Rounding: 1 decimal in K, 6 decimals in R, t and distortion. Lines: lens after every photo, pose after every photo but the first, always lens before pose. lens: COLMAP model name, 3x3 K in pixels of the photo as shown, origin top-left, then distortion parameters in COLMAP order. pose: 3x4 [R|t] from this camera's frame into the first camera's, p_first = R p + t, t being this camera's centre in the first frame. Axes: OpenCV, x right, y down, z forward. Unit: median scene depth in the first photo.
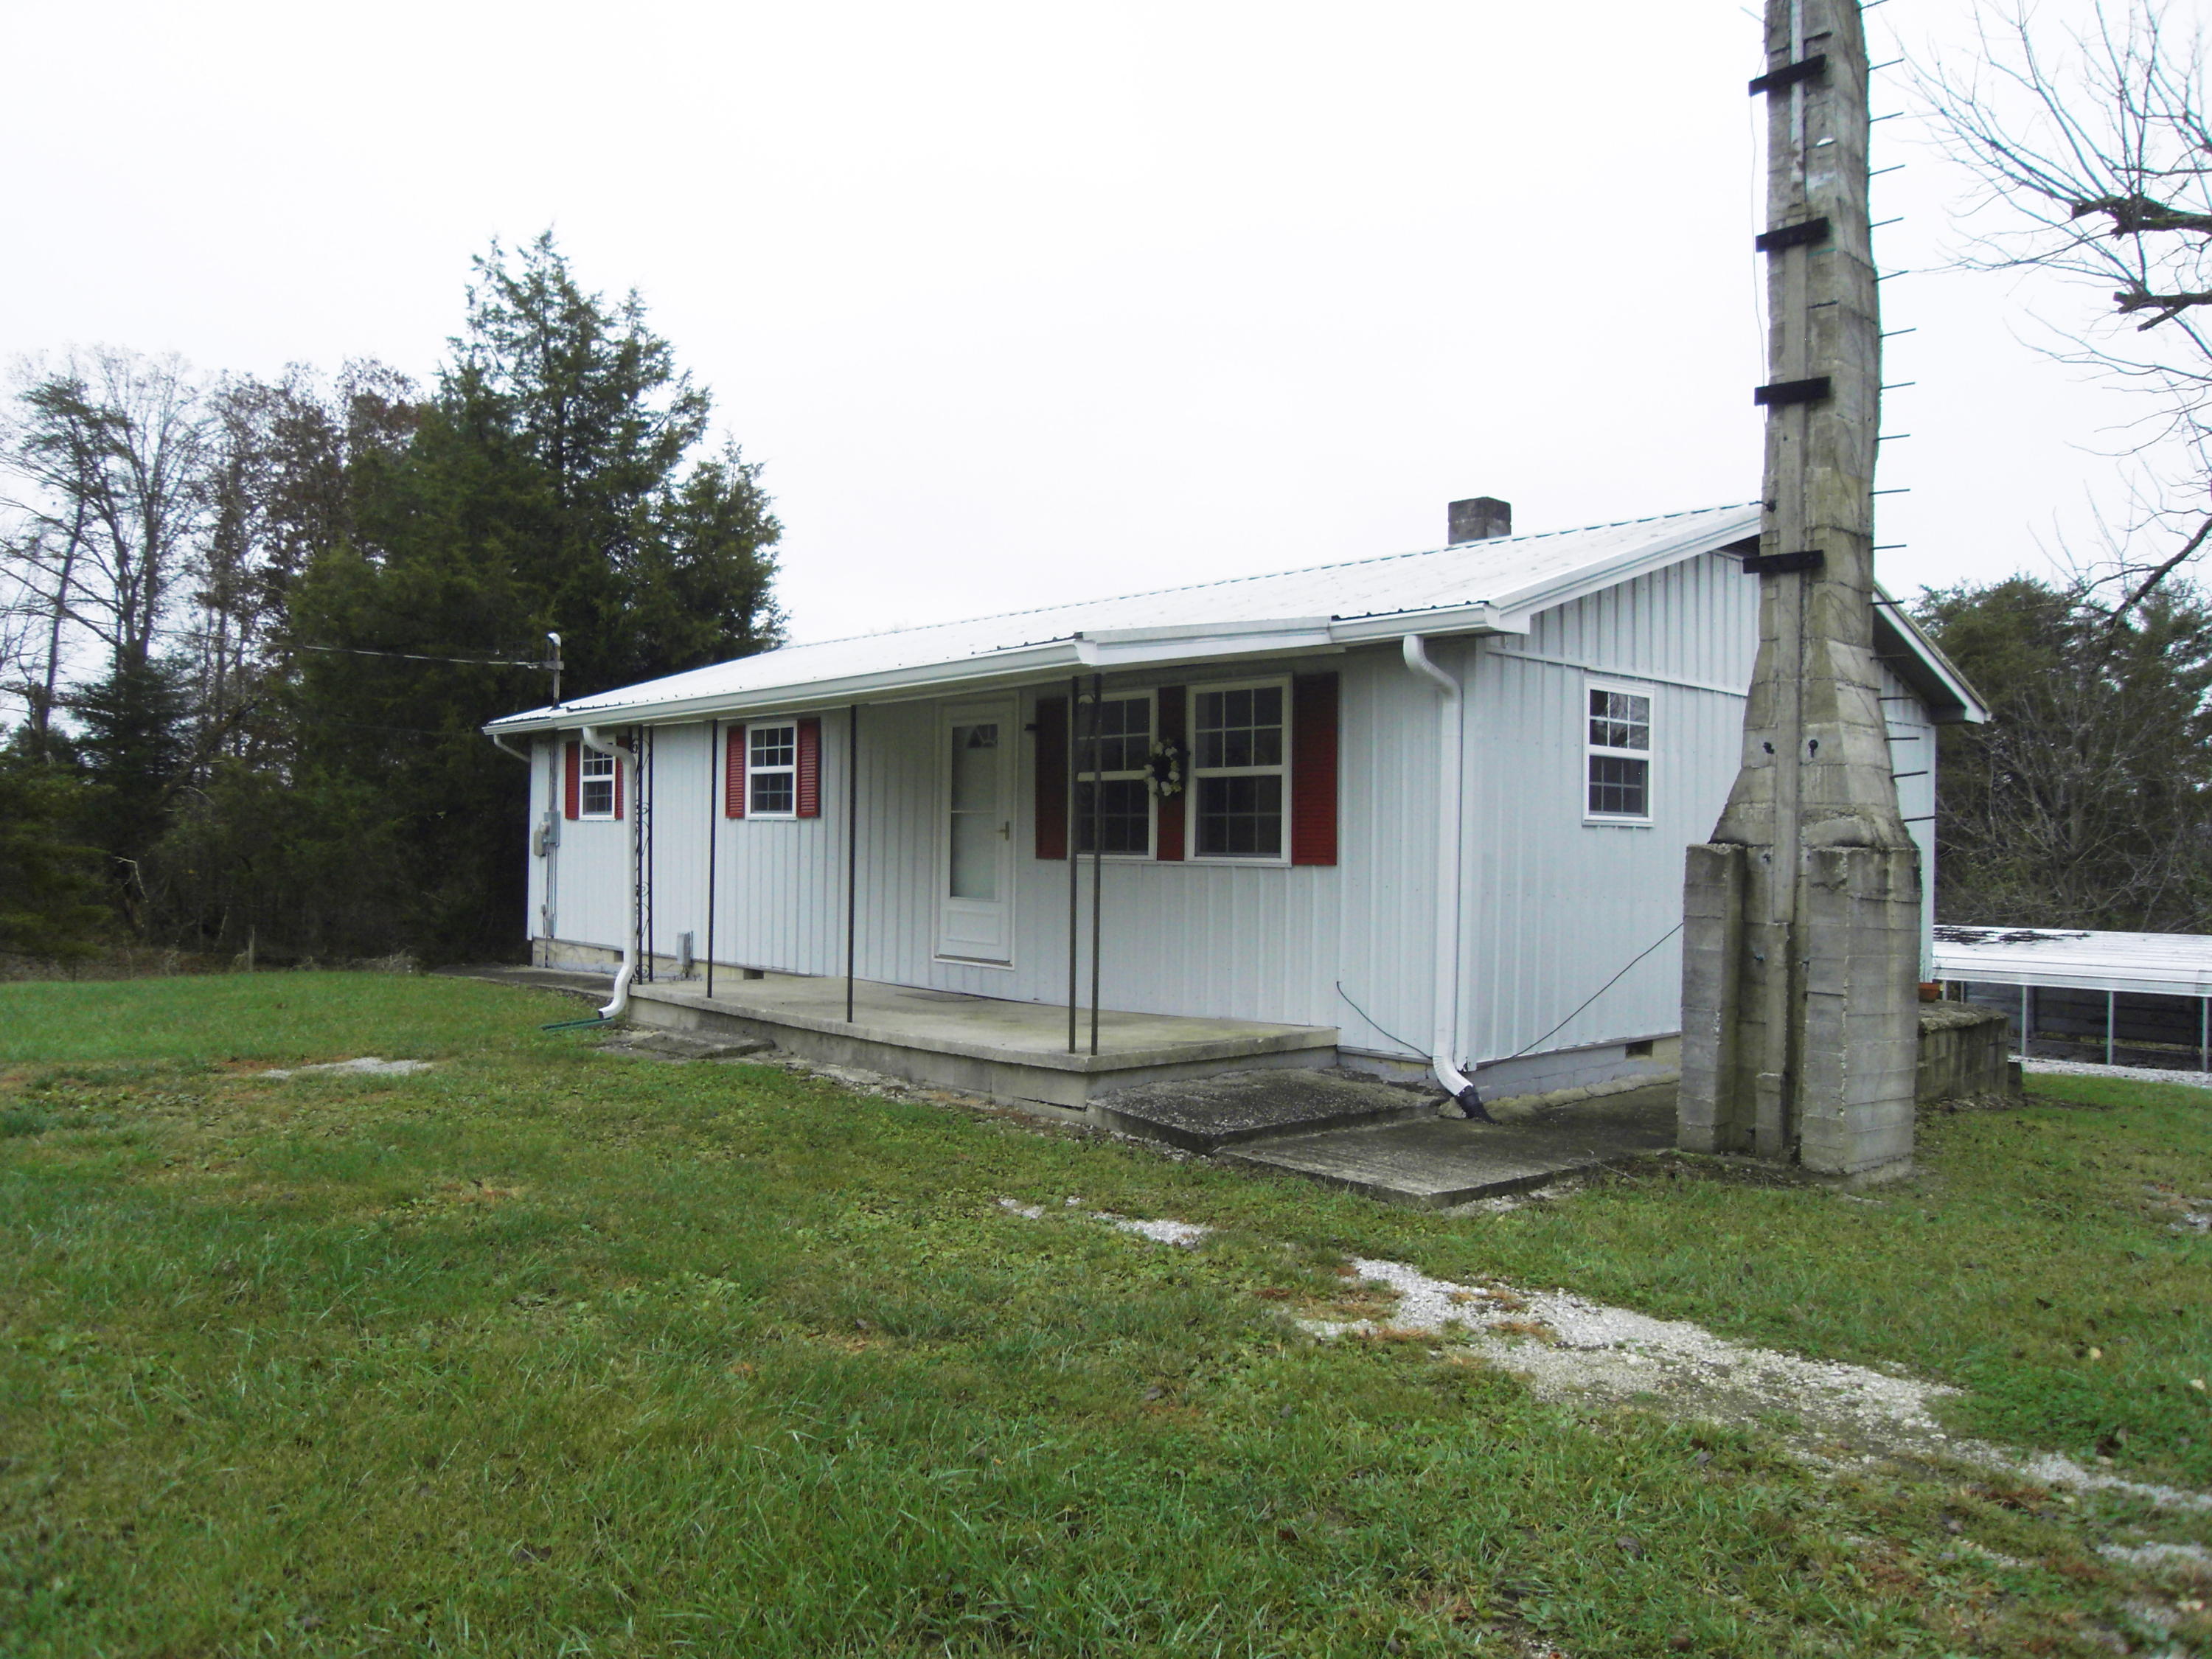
lens RADIAL K [[1561.6, 0, 1107.0], [0, 1561.6, 839.3], [0, 0, 1]] dist [-0.049704, -0.007300]
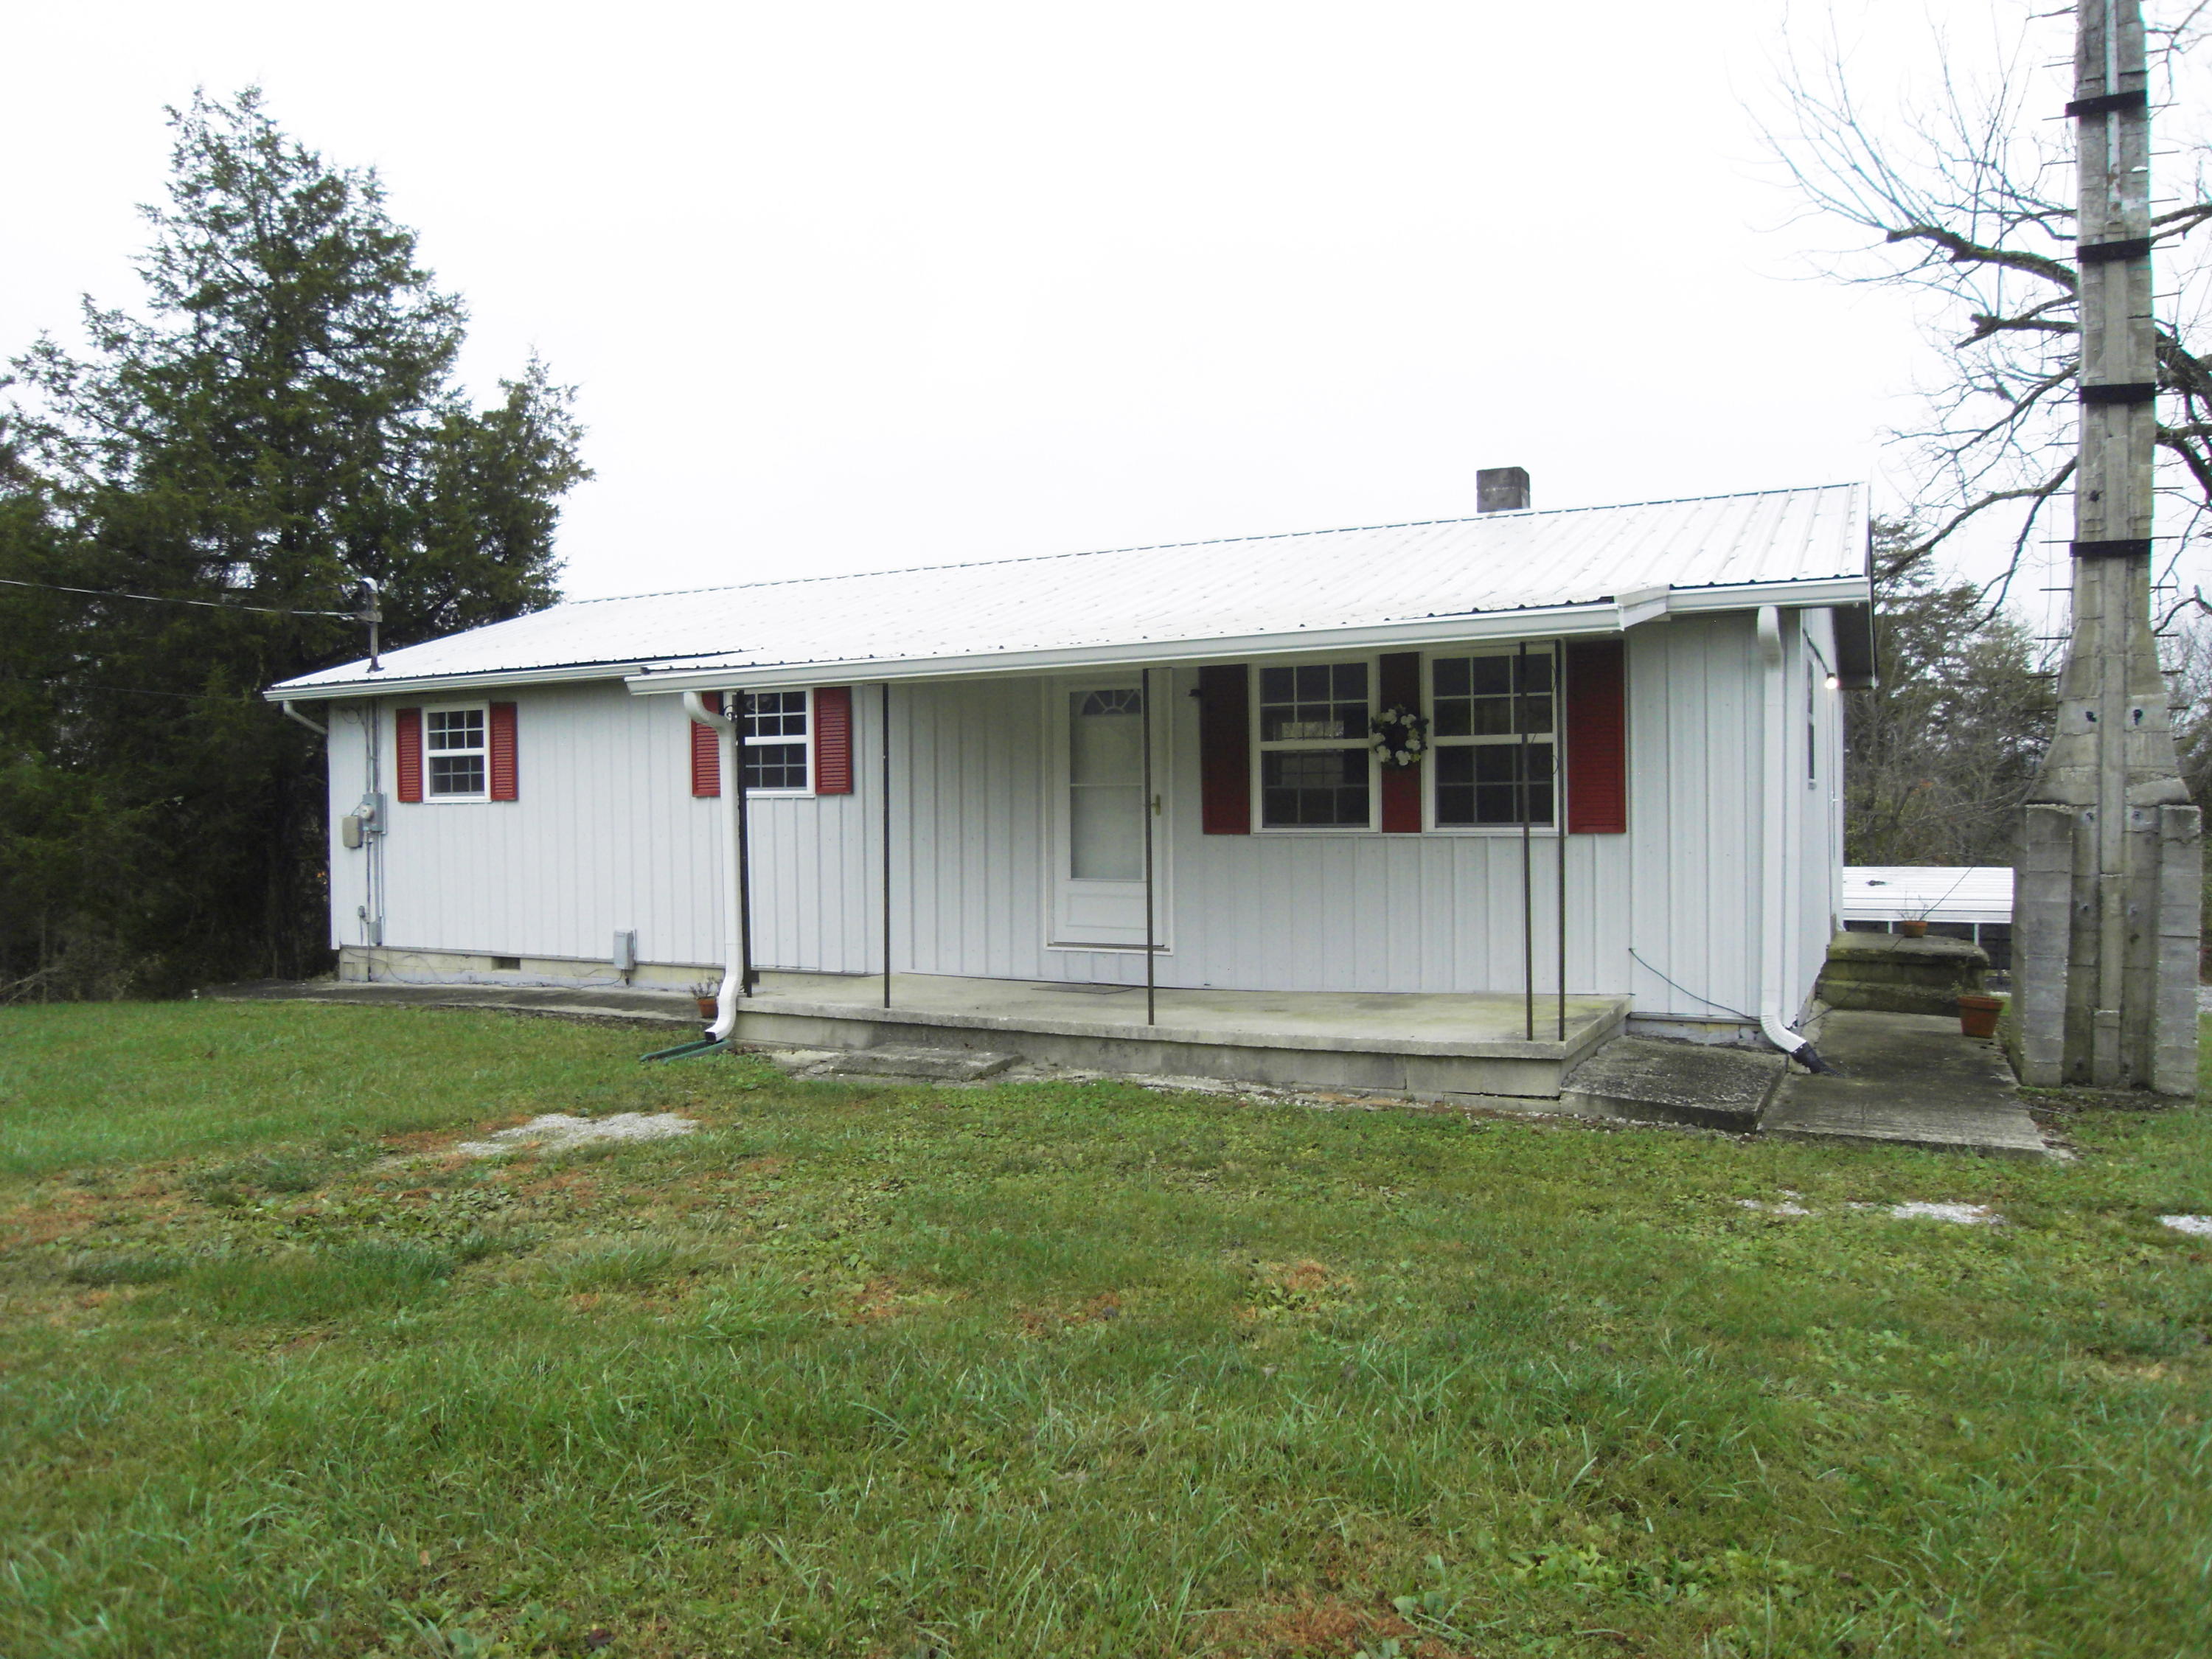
lens RADIAL K [[1561.6, 0, 1102.1], [0, 1561.6, 840.2], [0, 0, 1]] dist [-0.049704, -0.007300]
pose [[0.941425, -0.031098, 0.335786, -0.459987], [0.022534, 0.999315, 0.029370, -0.014268], [-0.336469, -0.020083, 0.941480, 0.159826]]
